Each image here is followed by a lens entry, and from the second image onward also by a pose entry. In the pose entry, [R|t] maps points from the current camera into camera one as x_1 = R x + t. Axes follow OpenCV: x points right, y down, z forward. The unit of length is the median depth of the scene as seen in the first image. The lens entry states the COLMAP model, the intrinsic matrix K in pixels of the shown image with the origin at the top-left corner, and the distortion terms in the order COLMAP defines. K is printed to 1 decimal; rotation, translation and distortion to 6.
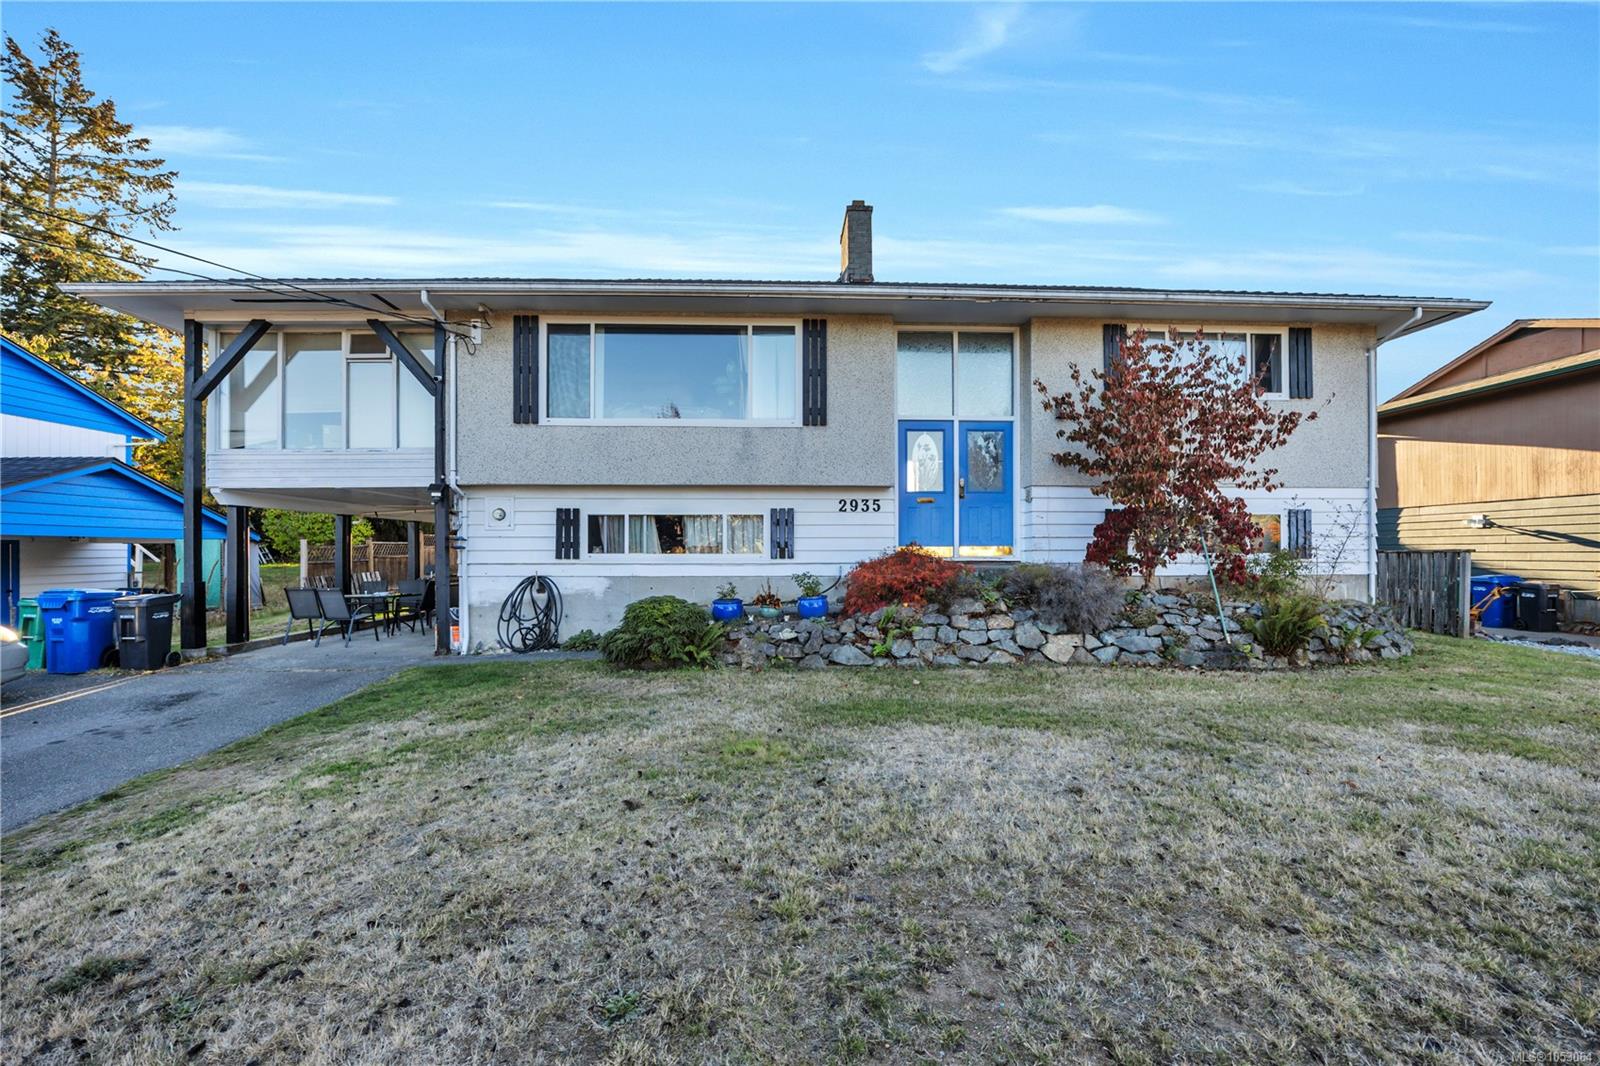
lens RADIAL K [[680.9, 0, 802.1], [0, 680.9, 548.8], [0, 0, 1]] dist [-0.009962, 0.000083]
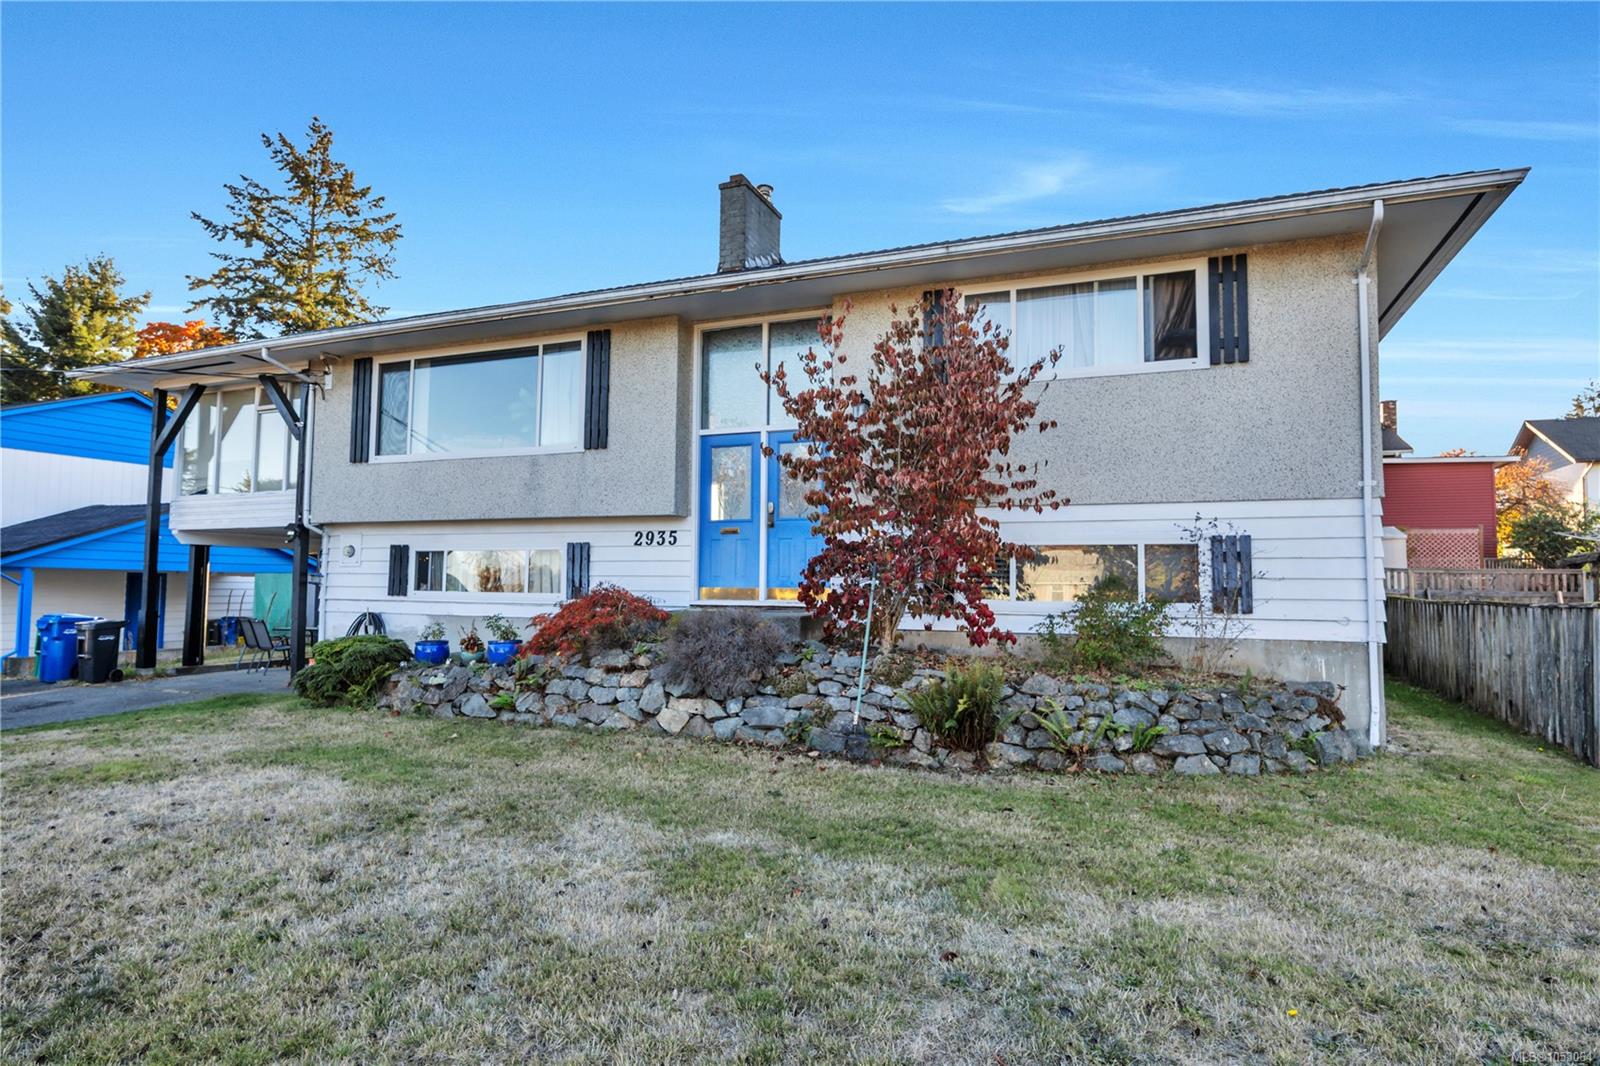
lens RADIAL K [[900.4, 0, 798.3], [0, 900.4, 528.1], [0, 0, 1]] dist [0.004375, -0.000510]
pose [[0.904288, -0.016826, -0.426592, 0.744606], [-0.010155, 0.998093, -0.060895, -0.009320], [0.426803, 0.059398, 0.902392, 0.060398]]
